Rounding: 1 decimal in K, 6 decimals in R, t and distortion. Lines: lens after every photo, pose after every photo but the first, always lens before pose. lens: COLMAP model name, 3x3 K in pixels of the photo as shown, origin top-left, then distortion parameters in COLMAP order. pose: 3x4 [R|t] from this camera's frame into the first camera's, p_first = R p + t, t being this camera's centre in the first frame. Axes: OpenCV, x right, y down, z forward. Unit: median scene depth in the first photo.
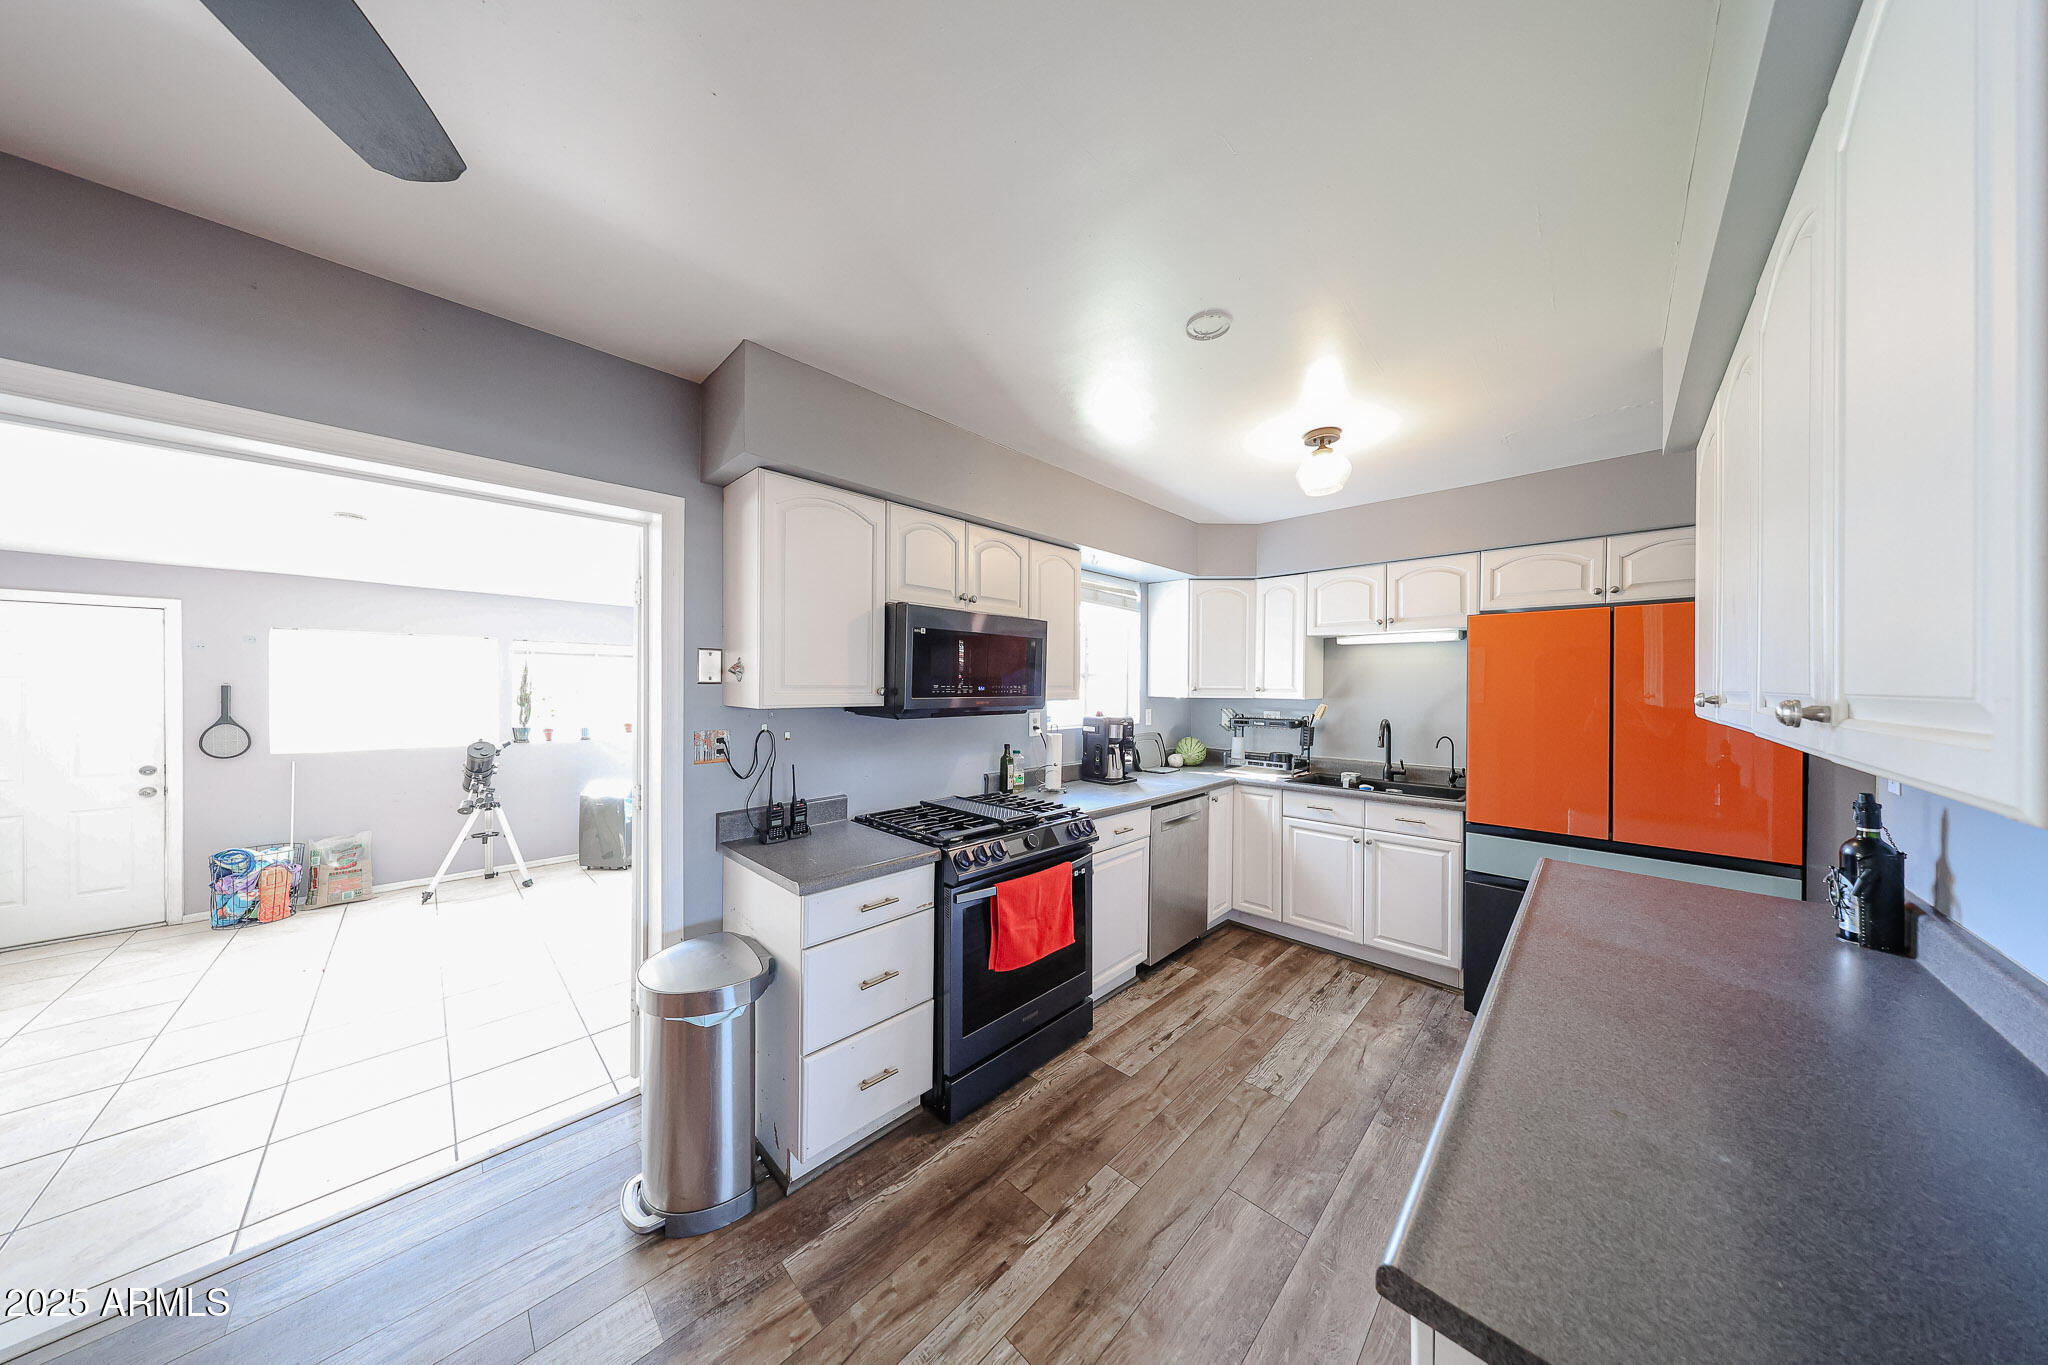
lens RADIAL K [[594.7, 0, 1025.4], [0, 594.7, 684.3], [0, 0, 1]] dist [-0.000806, 0.000100]
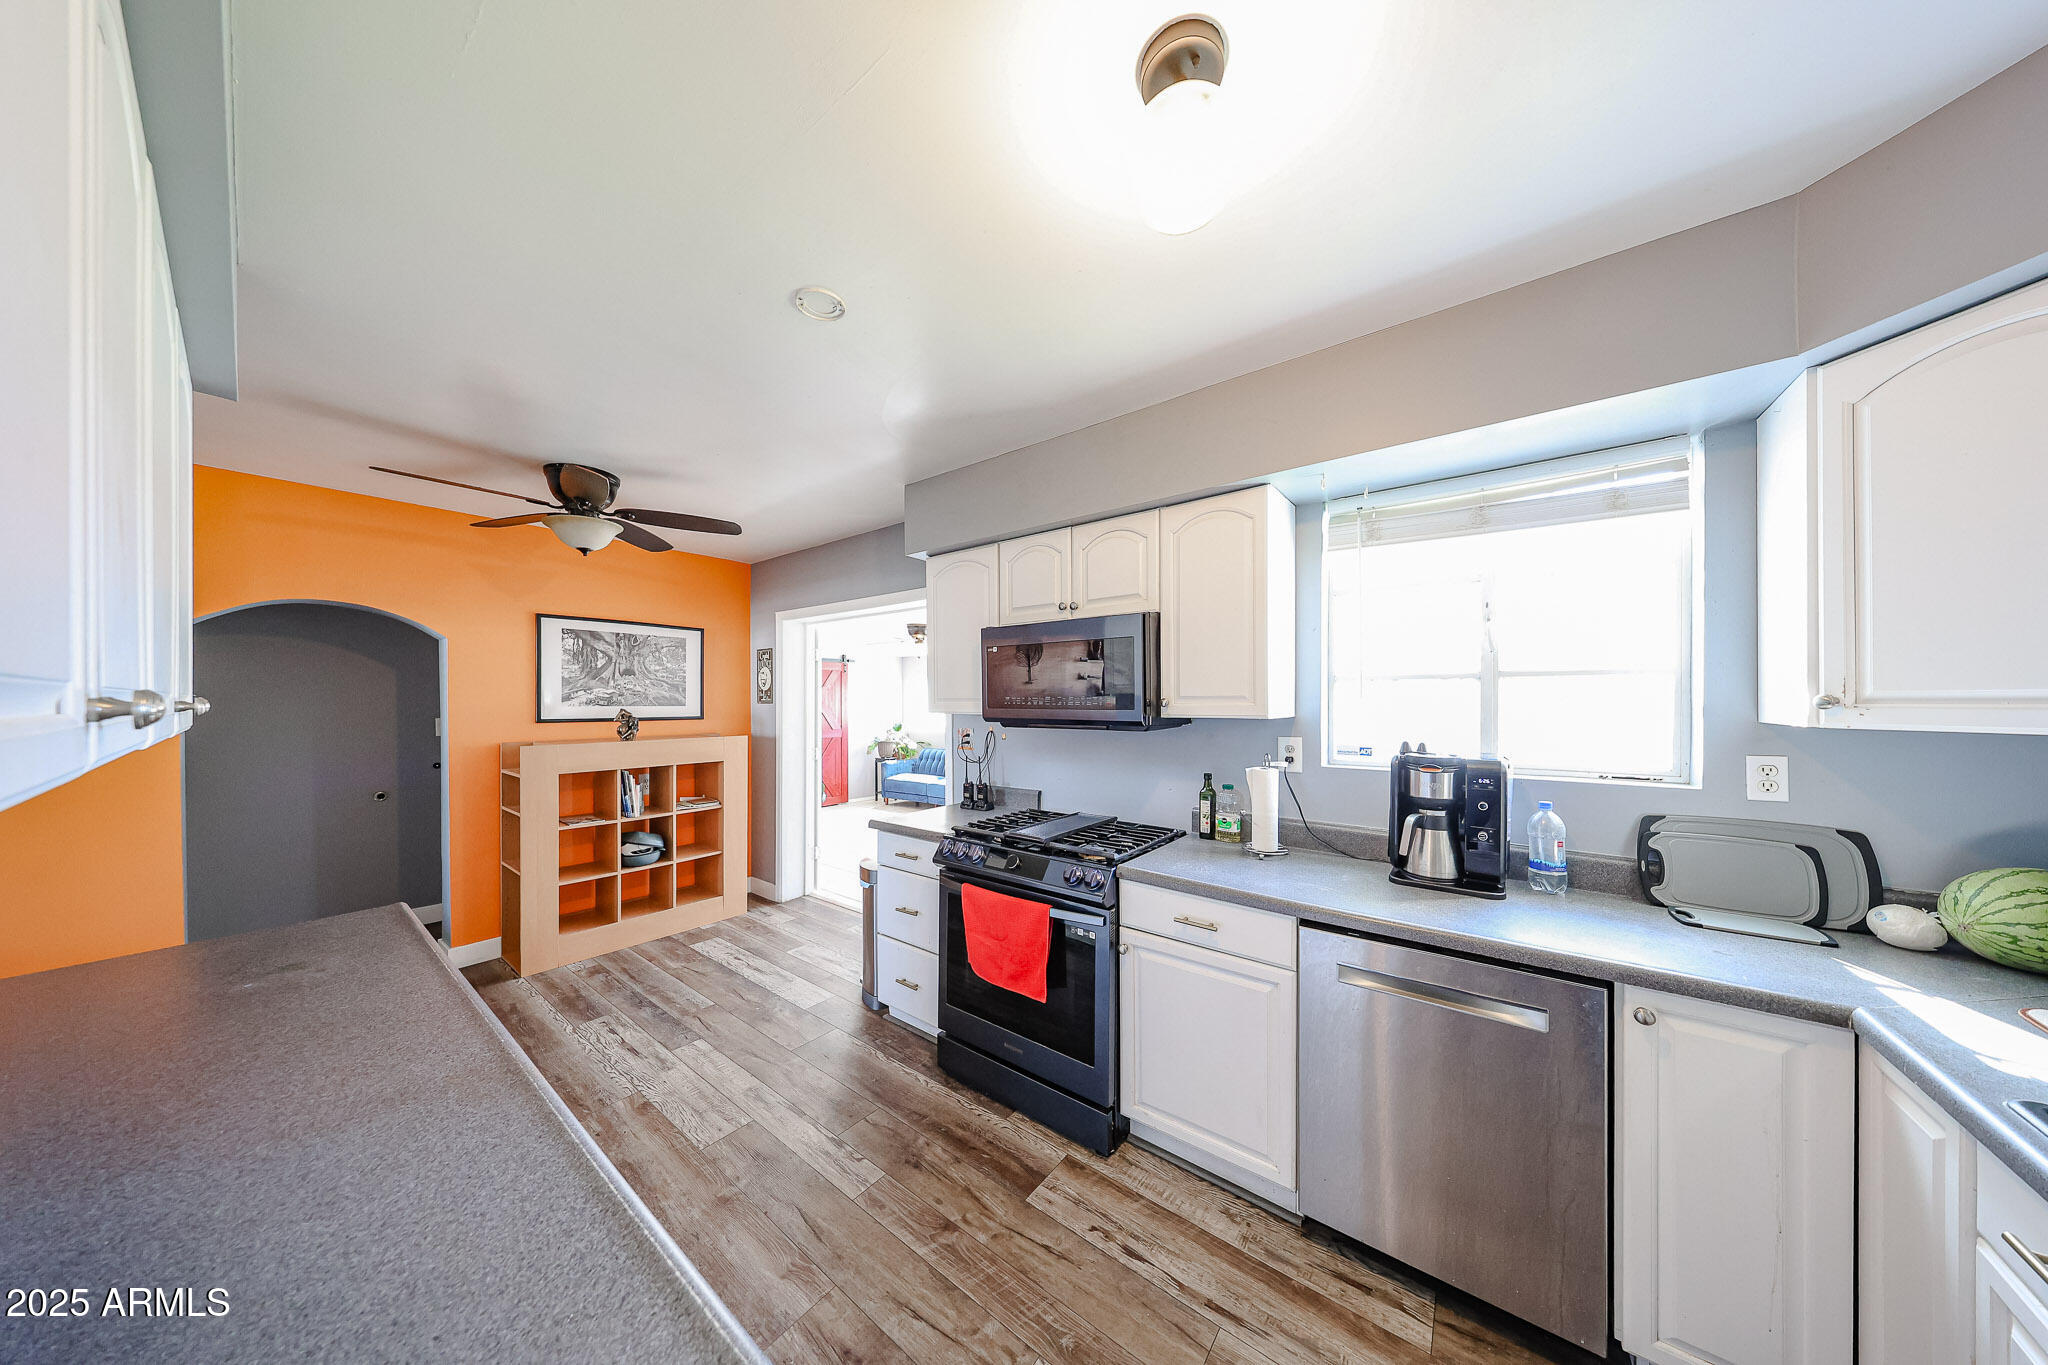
lens RADIAL K [[594.7, 0, 1022.8], [0, 594.7, 700.6], [0, 0, 1]] dist [-0.000806, 0.000100]
pose [[0.122590, -0.002698, -0.992454, 0.882445], [0.004536, 0.999987, -0.002158, 0.009085], [0.992447, -0.004238, 0.122601, 0.841789]]
